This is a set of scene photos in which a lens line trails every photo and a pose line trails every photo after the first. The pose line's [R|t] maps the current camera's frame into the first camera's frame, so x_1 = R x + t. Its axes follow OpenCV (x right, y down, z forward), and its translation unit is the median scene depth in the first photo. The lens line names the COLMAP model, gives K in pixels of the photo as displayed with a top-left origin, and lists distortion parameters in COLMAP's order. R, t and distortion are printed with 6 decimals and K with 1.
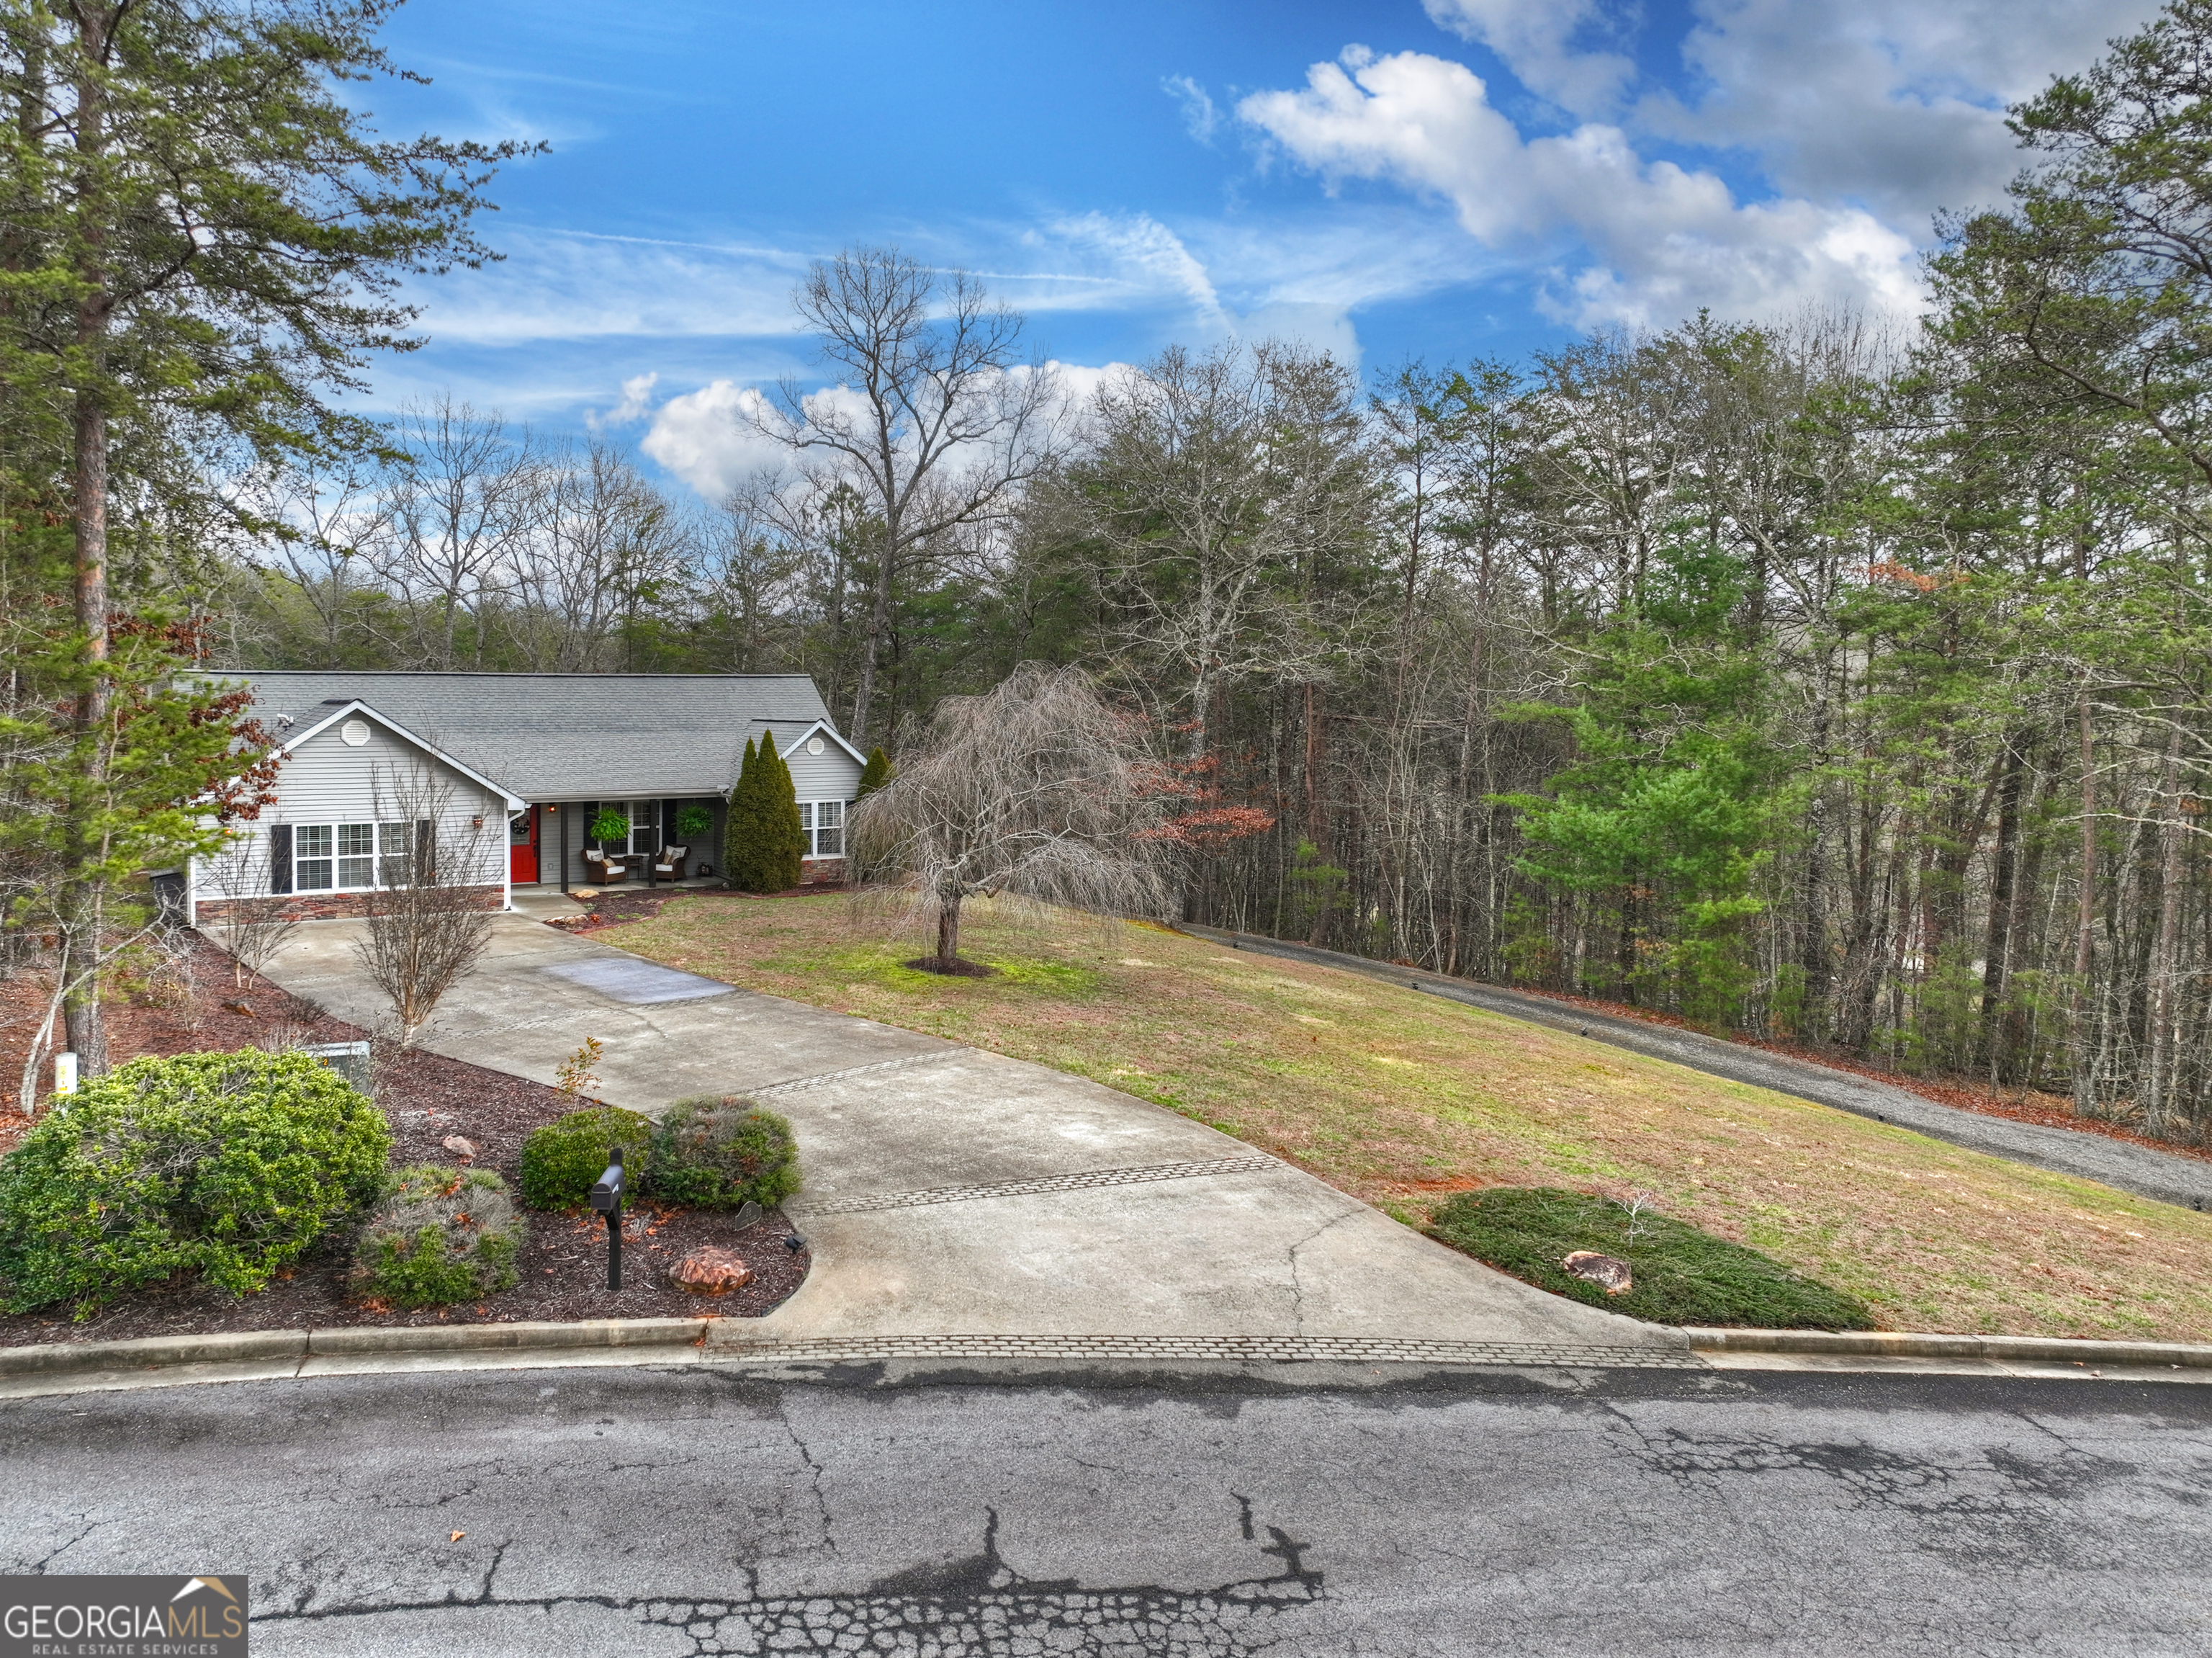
lens RADIAL K [[1576.6, 0, 1103.7], [0, 1576.6, 756.6], [0, 0, 1]] dist [0.003268, 0.005658]
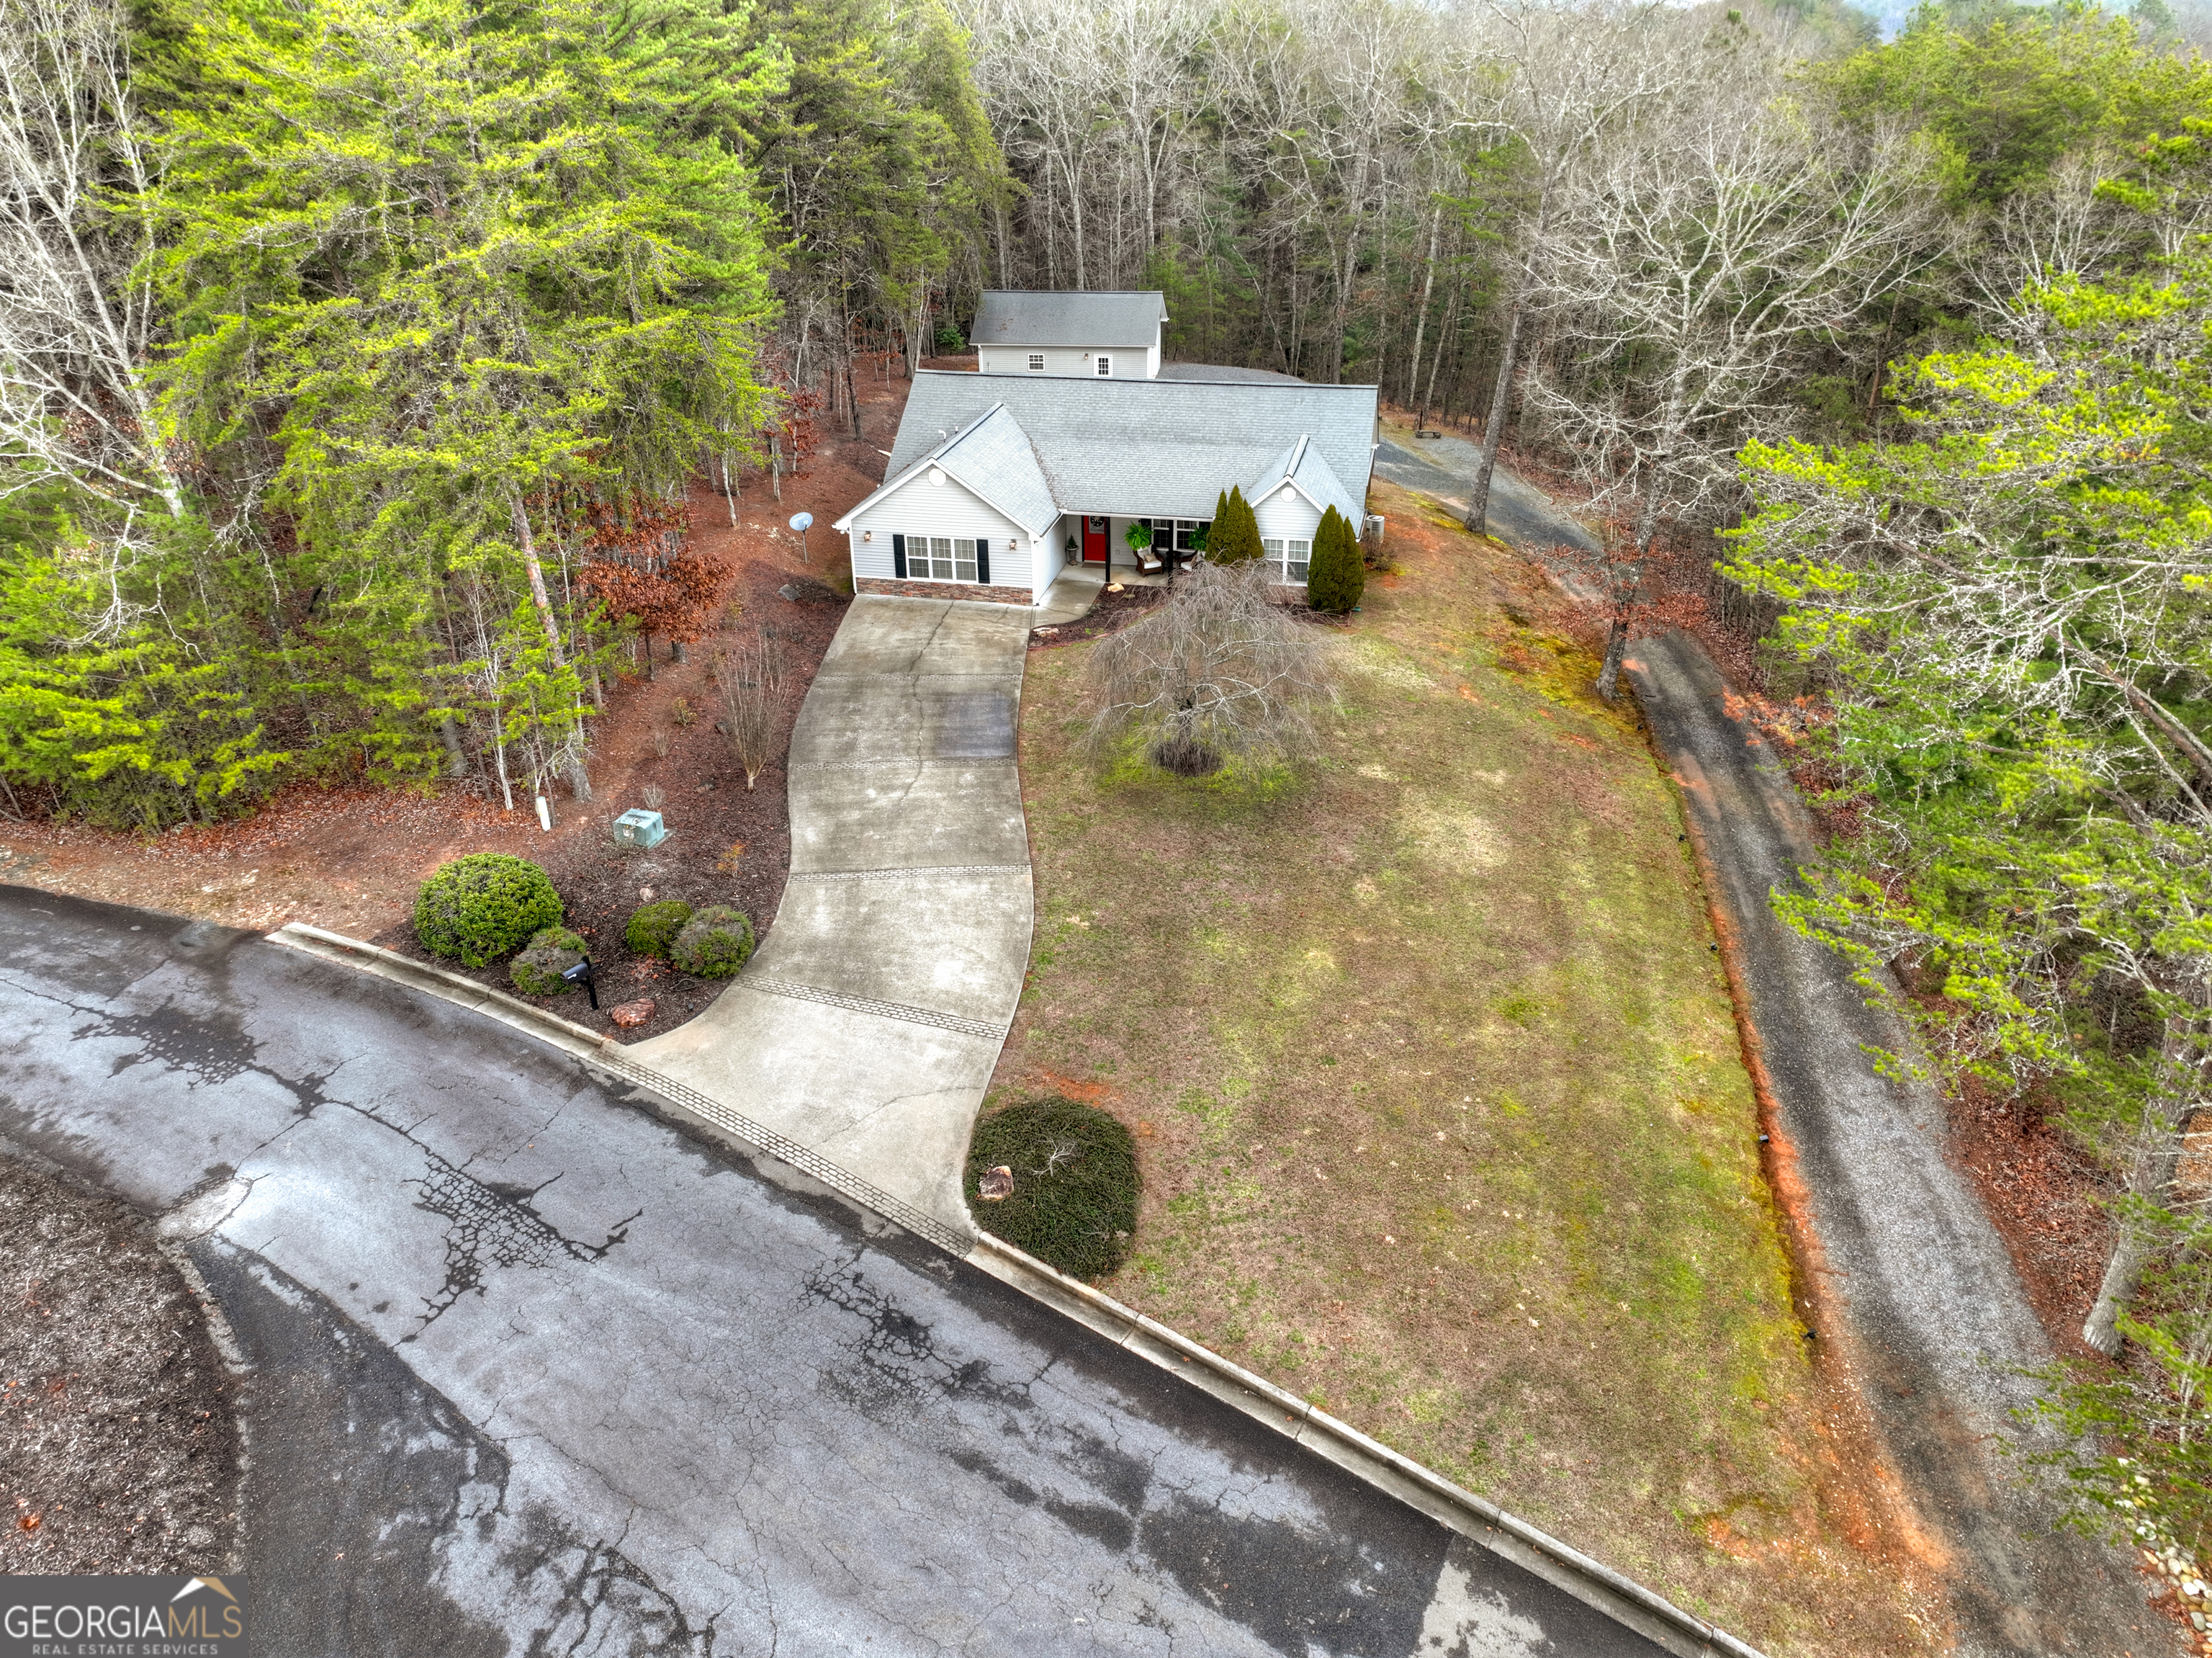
lens RADIAL K [[1494.0, 0, 1101.6], [0, 1494.0, 932.5], [0, 0, 1]] dist [0.005332, 0.001818]
pose [[0.742045, 0.343986, -0.575364, 0.559792], [-0.013318, 0.865699, 0.500388, -0.330919], [0.670218, -0.363647, 0.646968, 0.048499]]
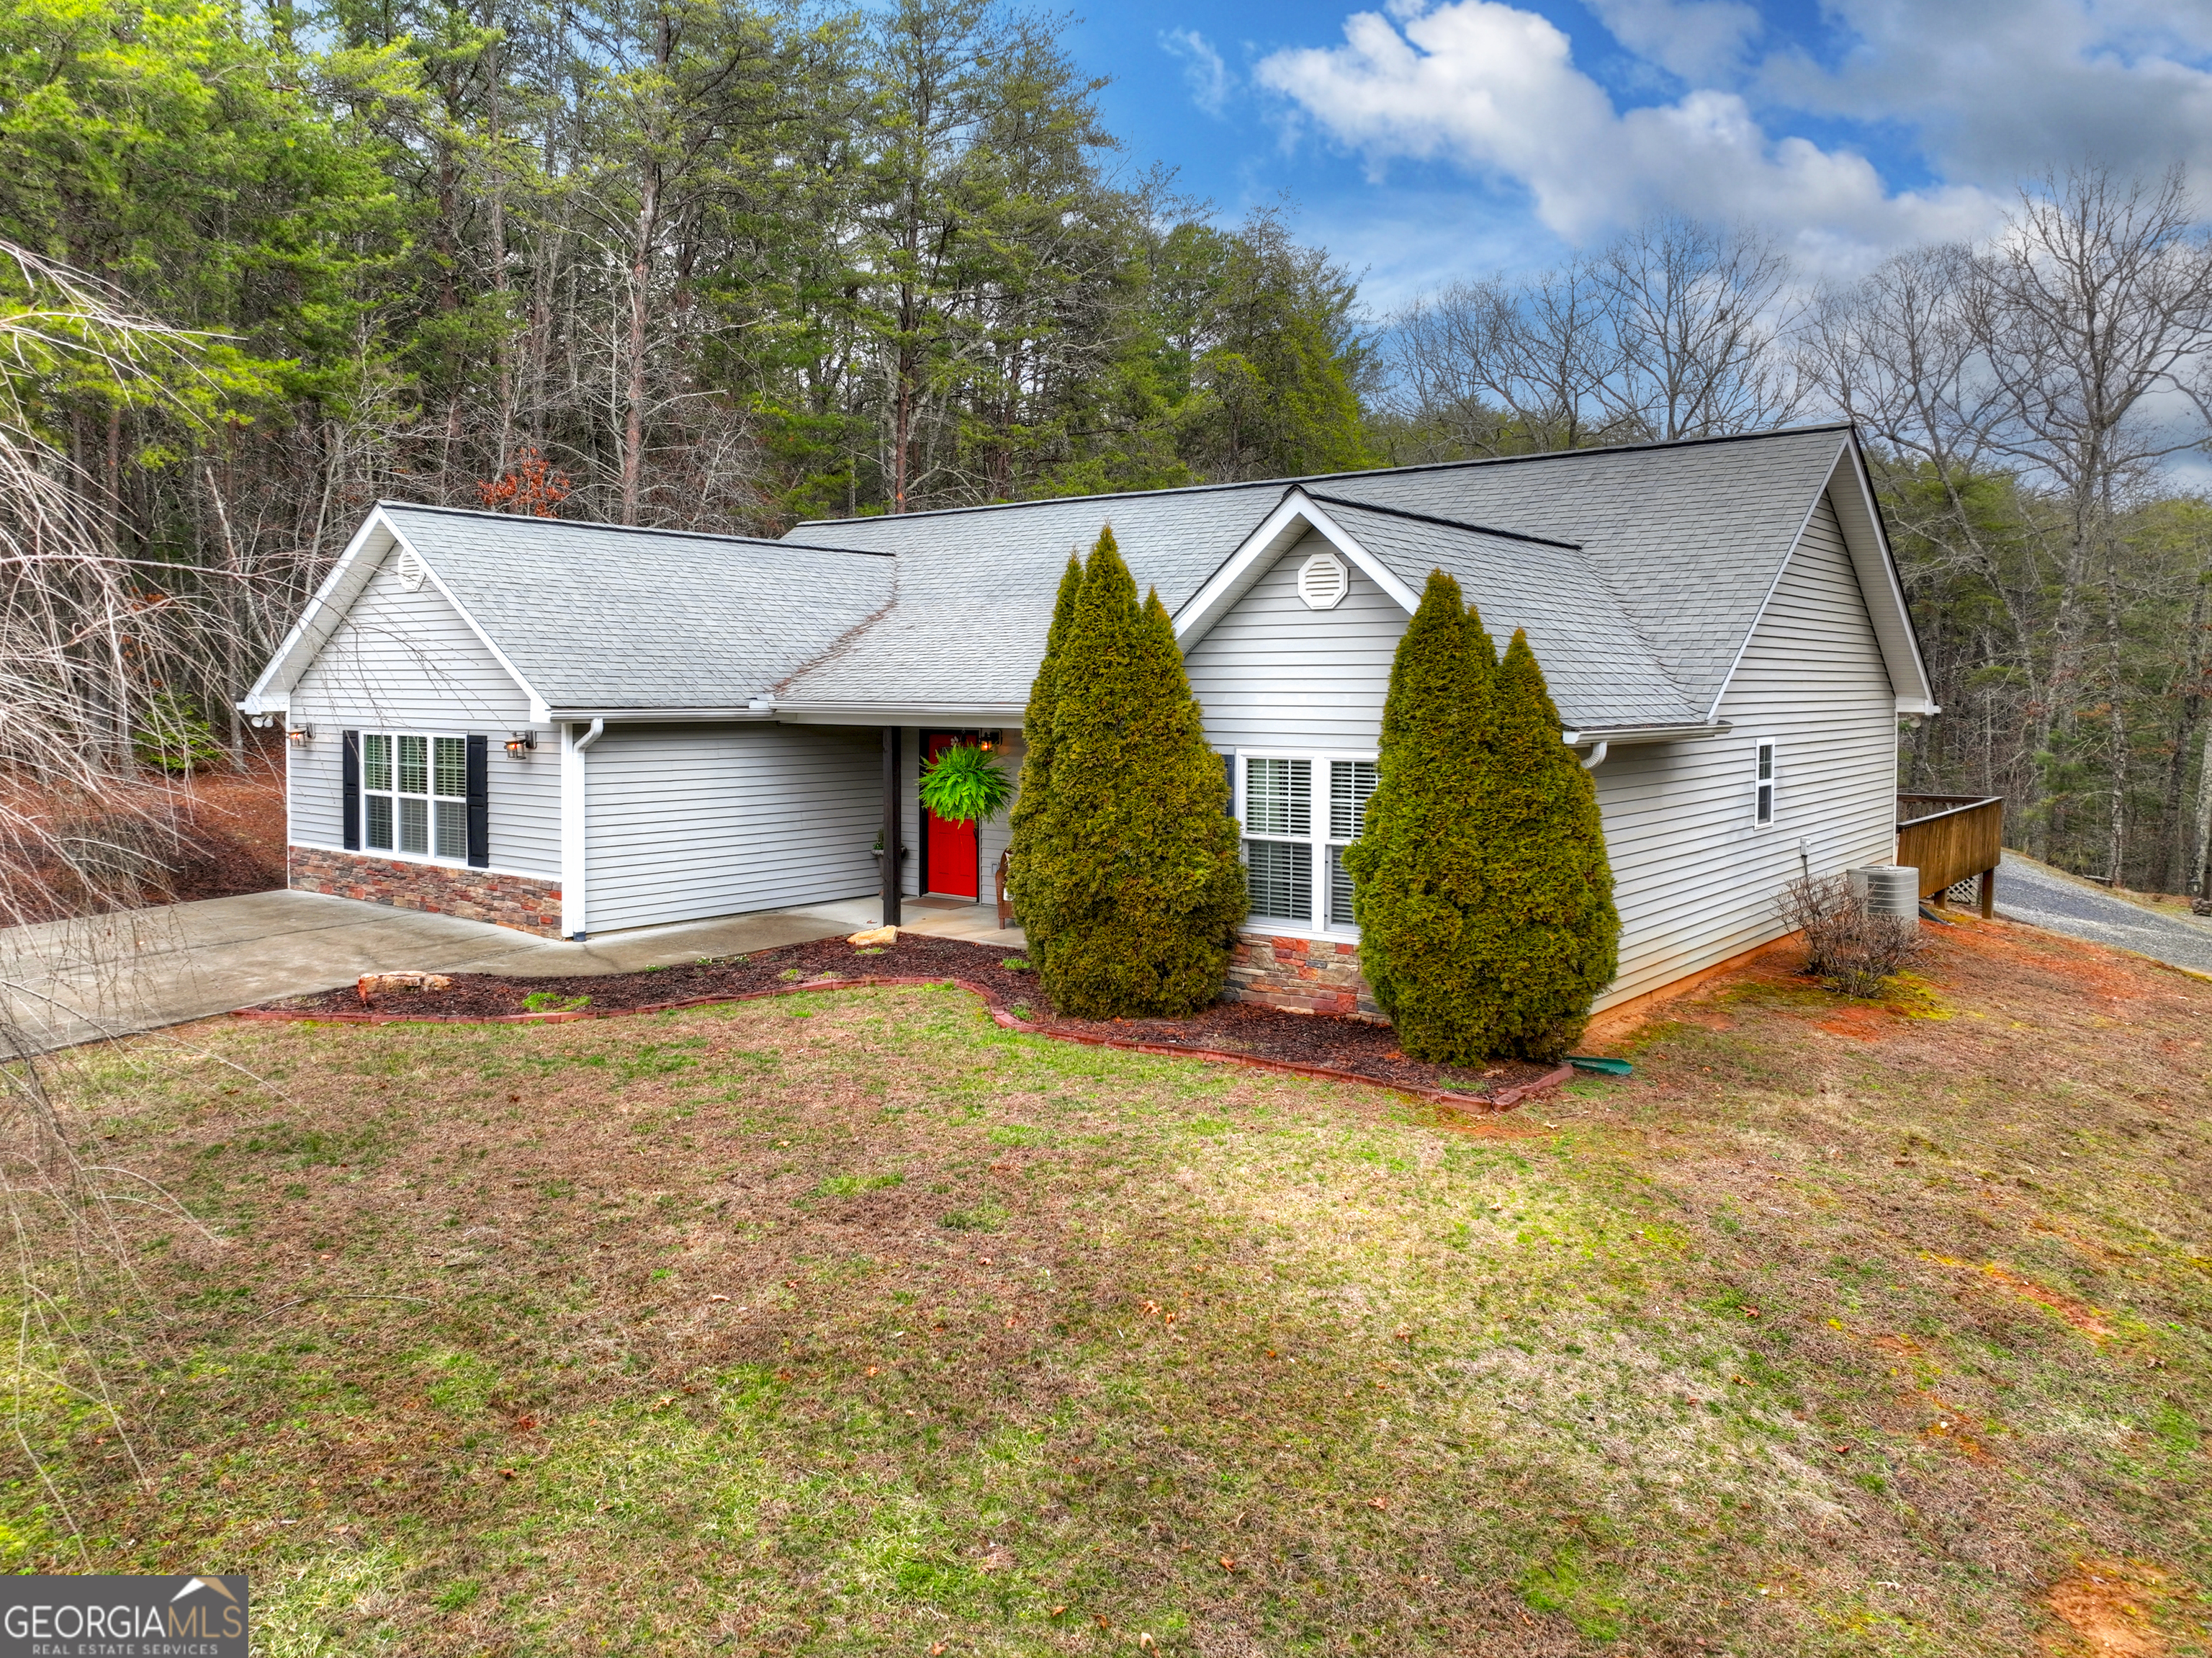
lens RADIAL K [[1576.6, 0, 1103.7], [0, 1576.6, 756.6], [0, 0, 1]] dist [0.003268, 0.005658]
pose [[0.374203, 0.037727, -0.926579, 0.103240], [-0.039180, 0.998923, 0.024849, 0.026423], [0.926519, 0.027005, 0.375279, 0.977015]]
